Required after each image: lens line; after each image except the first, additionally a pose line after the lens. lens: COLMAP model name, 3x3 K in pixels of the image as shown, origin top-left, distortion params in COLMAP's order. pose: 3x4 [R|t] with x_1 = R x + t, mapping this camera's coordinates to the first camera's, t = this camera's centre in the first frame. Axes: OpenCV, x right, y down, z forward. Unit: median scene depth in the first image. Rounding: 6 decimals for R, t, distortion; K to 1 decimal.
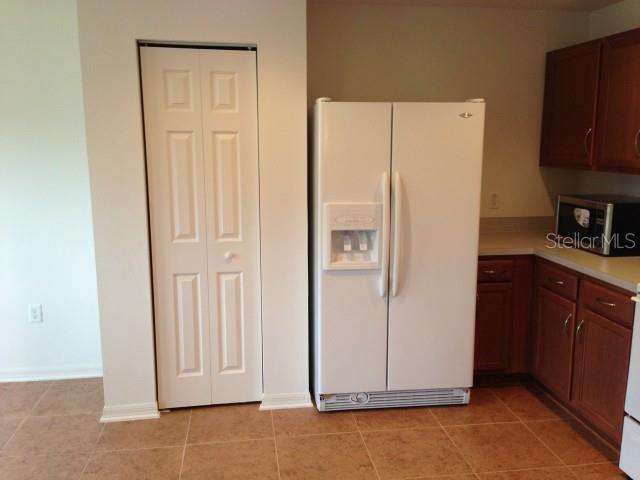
lens RADIAL K [[591.3, 0, 320.0], [0, 591.3, 240.0], [0, 0, 1]] dist [0.094571, -0.019496]
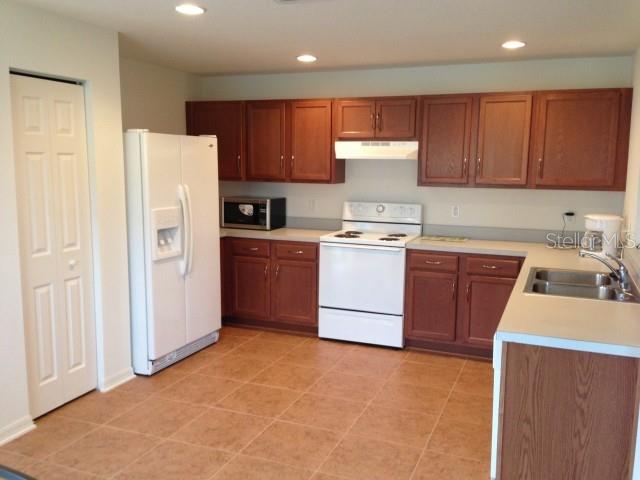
lens RADIAL K [[591.3, 0, 320.0], [0, 591.3, 240.0], [0, 0, 1]] dist [0.094571, -0.019496]
pose [[0.506657, -0.112154, 0.854822, -0.902828], [0.134867, 0.989606, 0.049902, -0.010851], [-0.851534, 0.090004, 0.516516, 0.012754]]
